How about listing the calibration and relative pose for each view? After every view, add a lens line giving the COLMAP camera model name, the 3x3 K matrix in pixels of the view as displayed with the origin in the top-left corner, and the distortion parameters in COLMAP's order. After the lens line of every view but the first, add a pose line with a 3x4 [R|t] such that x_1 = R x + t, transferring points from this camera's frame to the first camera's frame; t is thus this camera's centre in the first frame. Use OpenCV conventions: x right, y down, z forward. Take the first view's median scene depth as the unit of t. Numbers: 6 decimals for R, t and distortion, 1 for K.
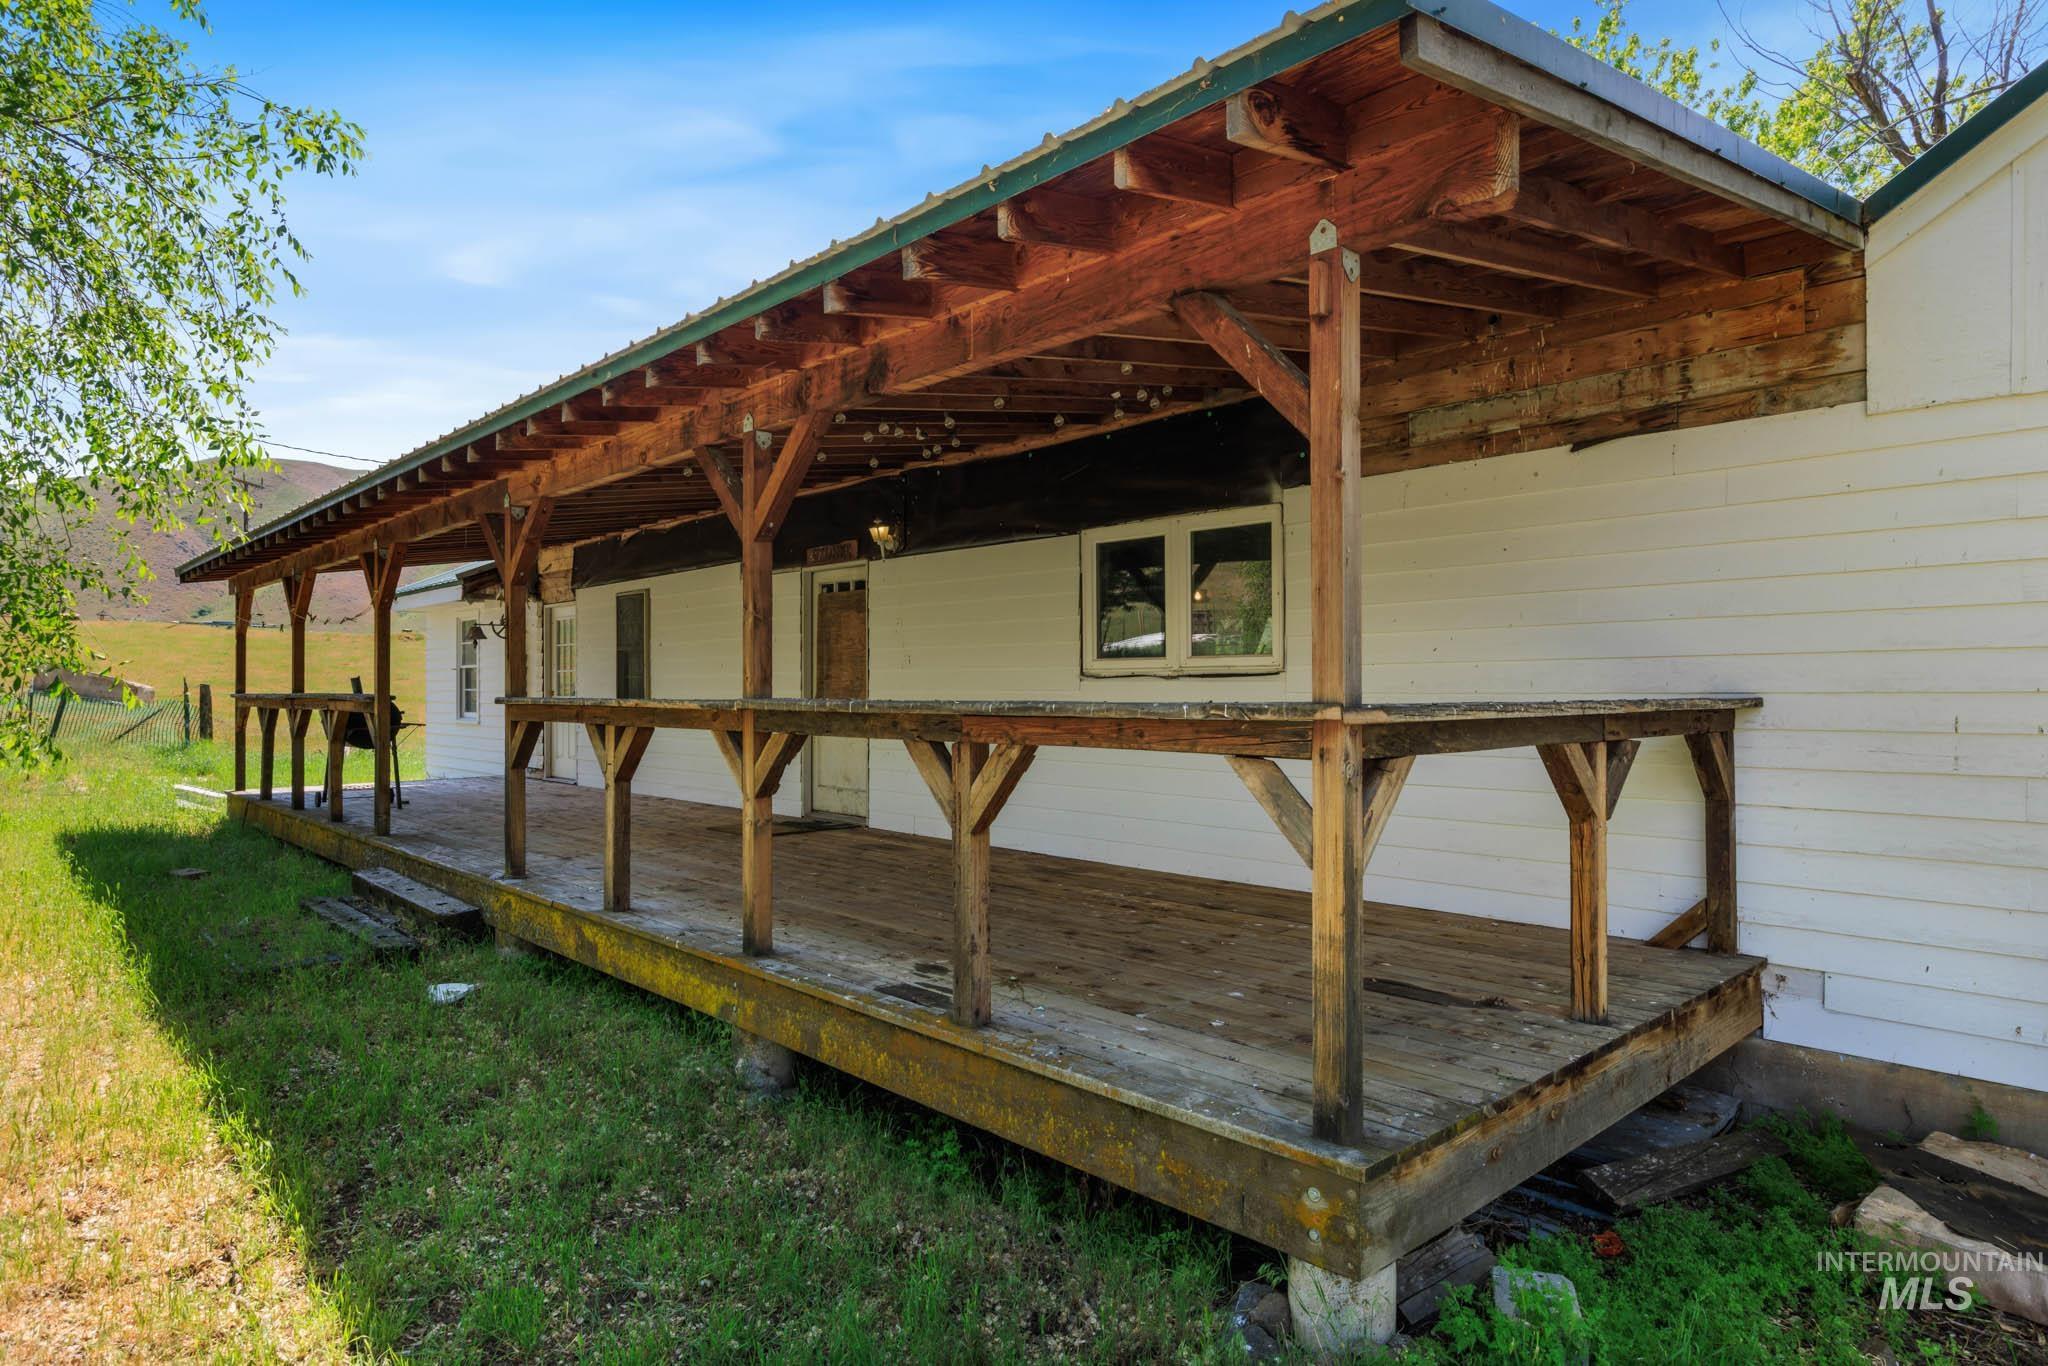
lens RADIAL K [[1251.8, 0, 1028.9], [0, 1251.8, 685.8], [0, 0, 1]] dist [-0.007006, -0.000202]
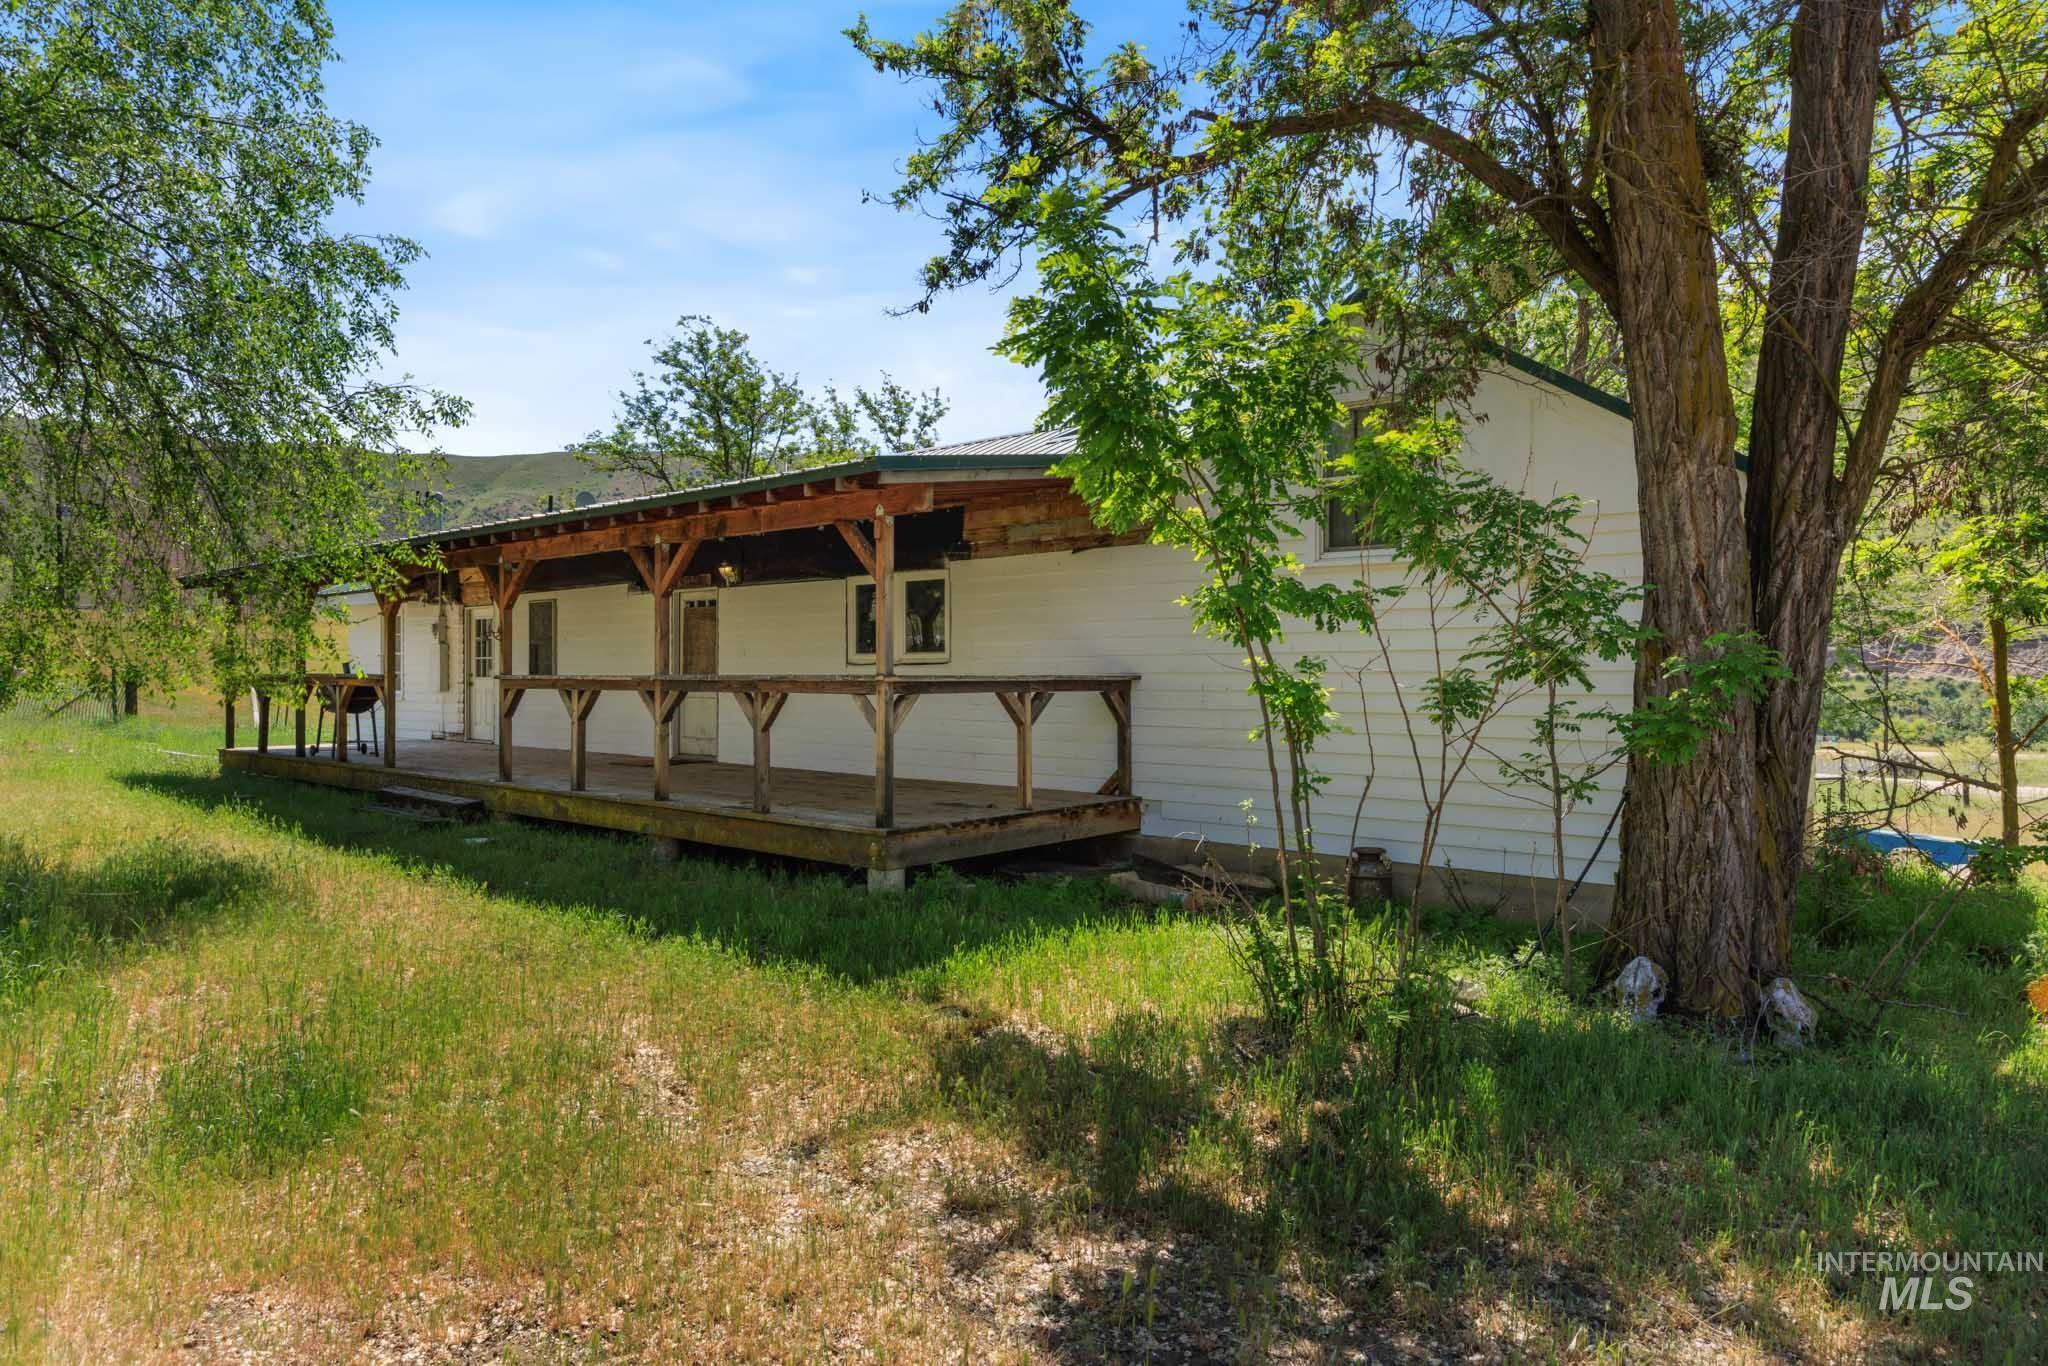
lens RADIAL K [[1251.8, 0, 1006.2], [0, 1251.8, 675.9], [0, 0, 1]] dist [-0.007006, -0.000202]
pose [[0.995184, 0.002731, 0.097992, 0.134966], [-0.002973, 0.999993, 0.002324, 0.005725], [-0.097984, -0.002604, 0.995185, -1.034842]]
